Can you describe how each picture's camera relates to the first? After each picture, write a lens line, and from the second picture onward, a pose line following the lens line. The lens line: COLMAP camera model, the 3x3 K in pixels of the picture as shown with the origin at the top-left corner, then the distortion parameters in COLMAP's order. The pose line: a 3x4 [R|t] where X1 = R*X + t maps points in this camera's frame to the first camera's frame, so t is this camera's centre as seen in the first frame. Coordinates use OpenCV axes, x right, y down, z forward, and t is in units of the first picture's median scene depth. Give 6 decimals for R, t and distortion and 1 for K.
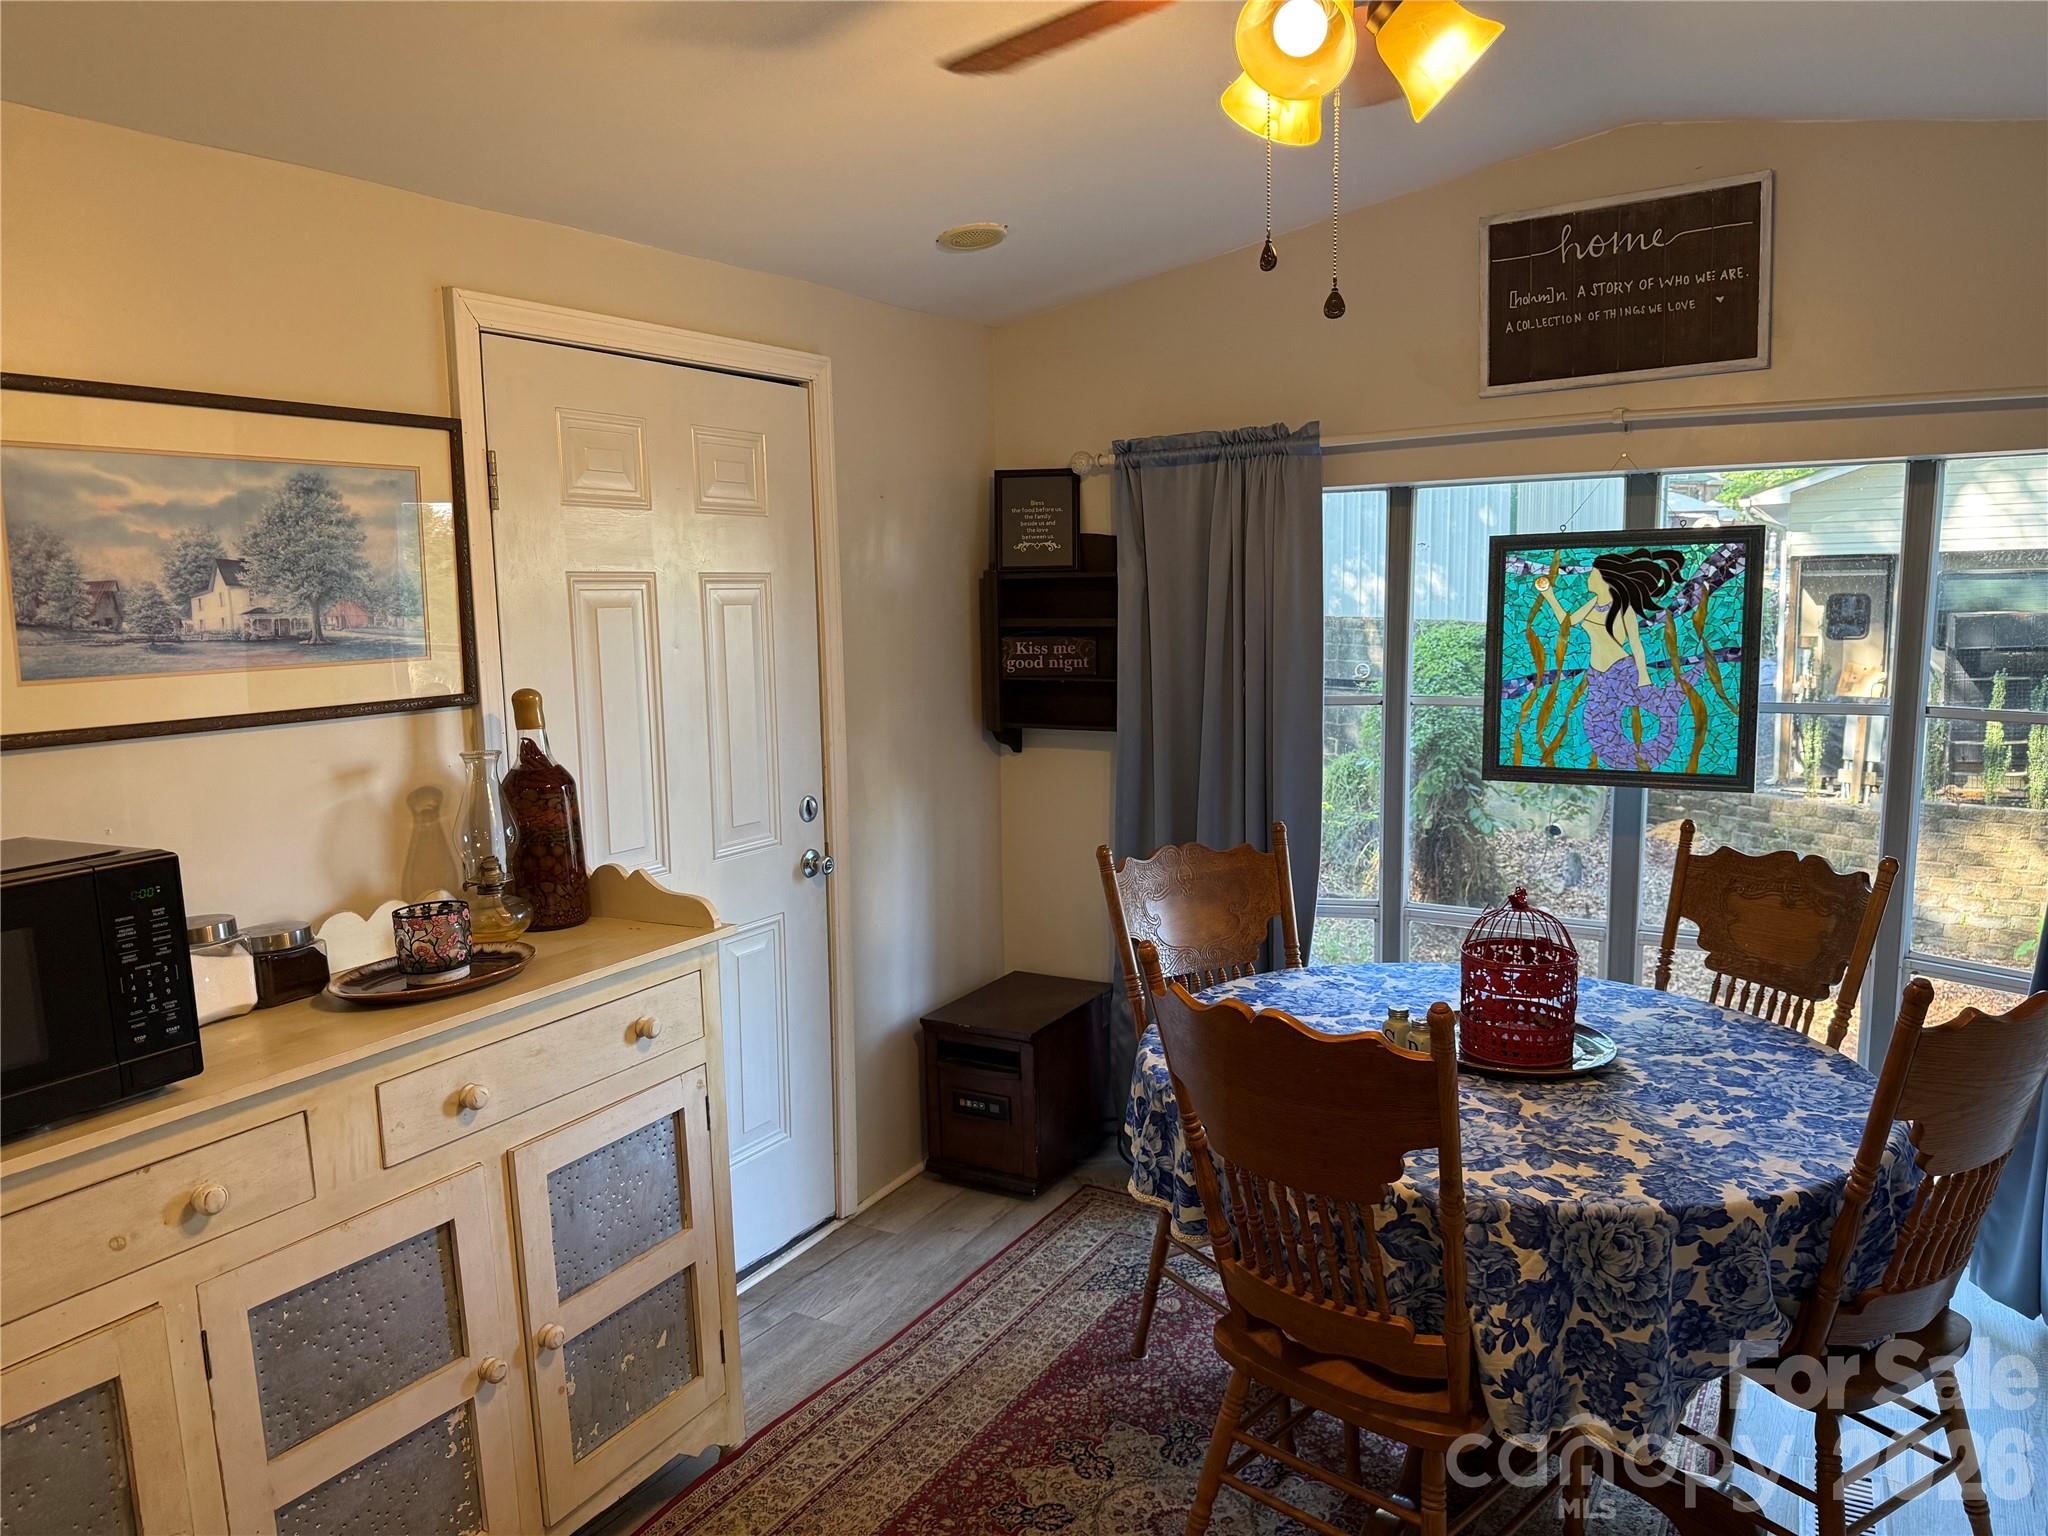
lens RADIAL K [[1415.5, 0, 1019.0], [0, 1415.5, 775.4], [0, 0, 1]] dist [0.007208, -0.001649]
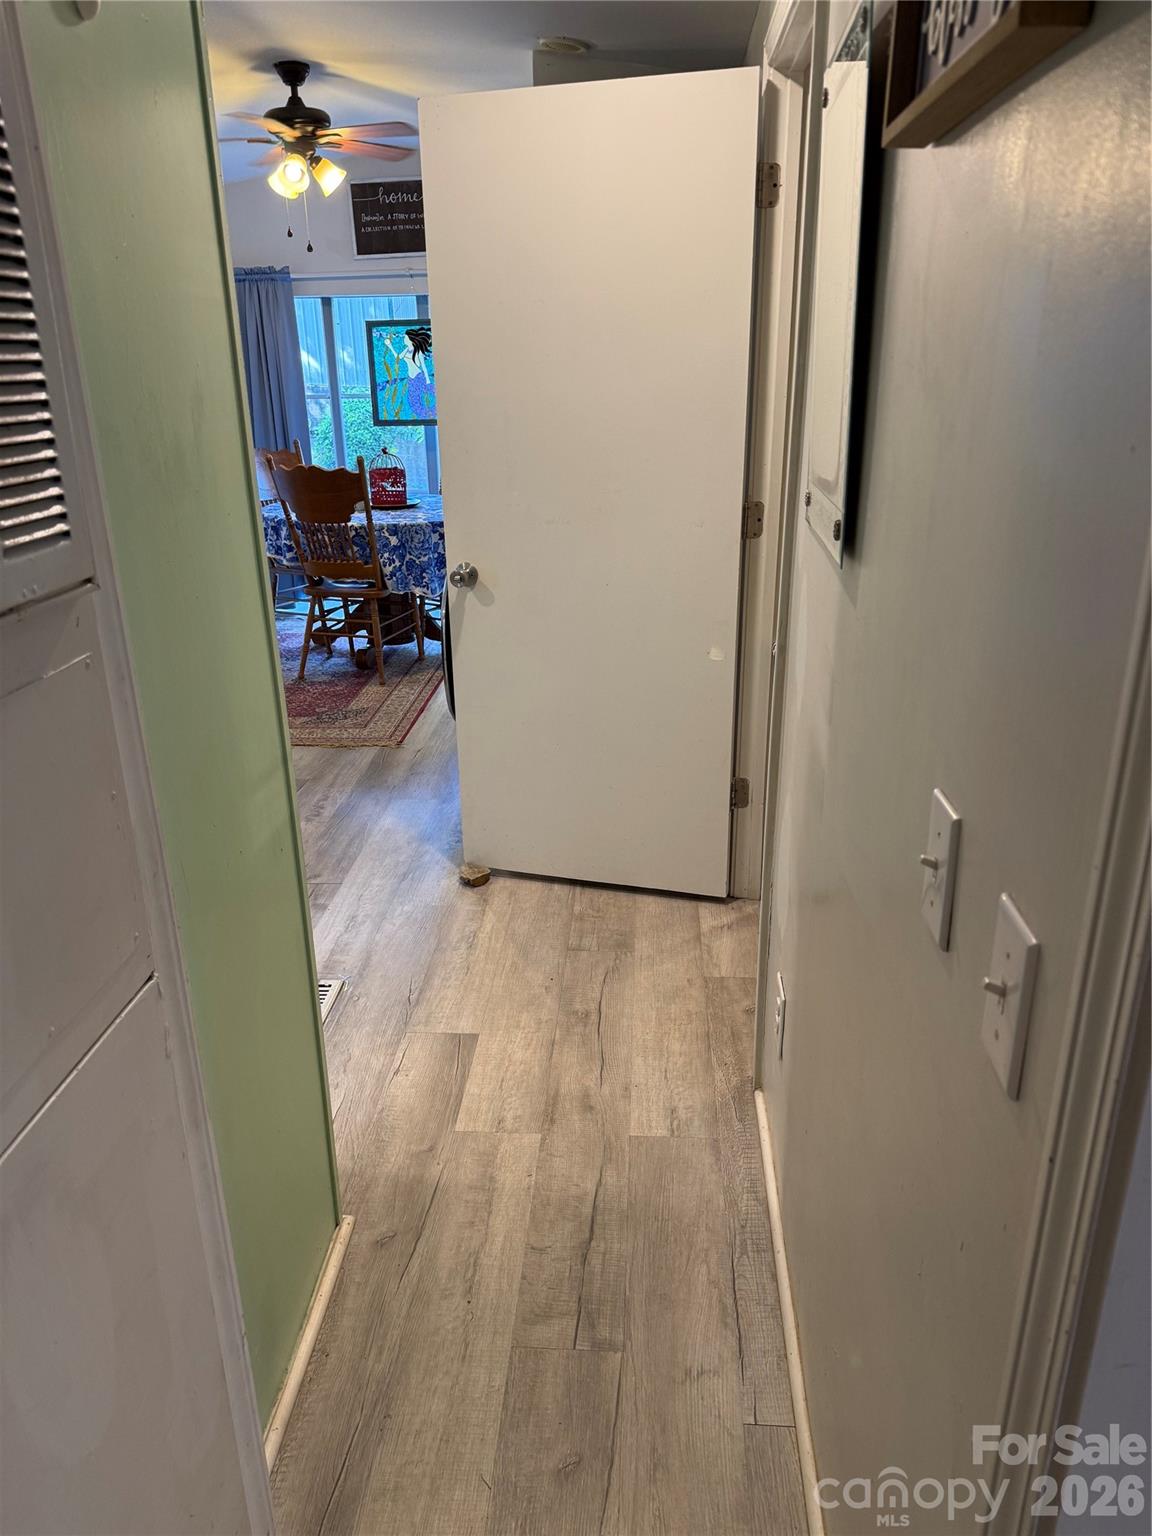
lens RADIAL K [[1061.7, 0, 579.1], [0, 1061.7, 769.9], [0, 0, 1]] dist [0.007208, -0.001649]
pose [[0.884166, -0.162404, 0.438037, -0.288404], [0.059074, 0.968971, 0.240010, 0.174464], [-0.463424, -0.186332, 0.866325, -0.963809]]
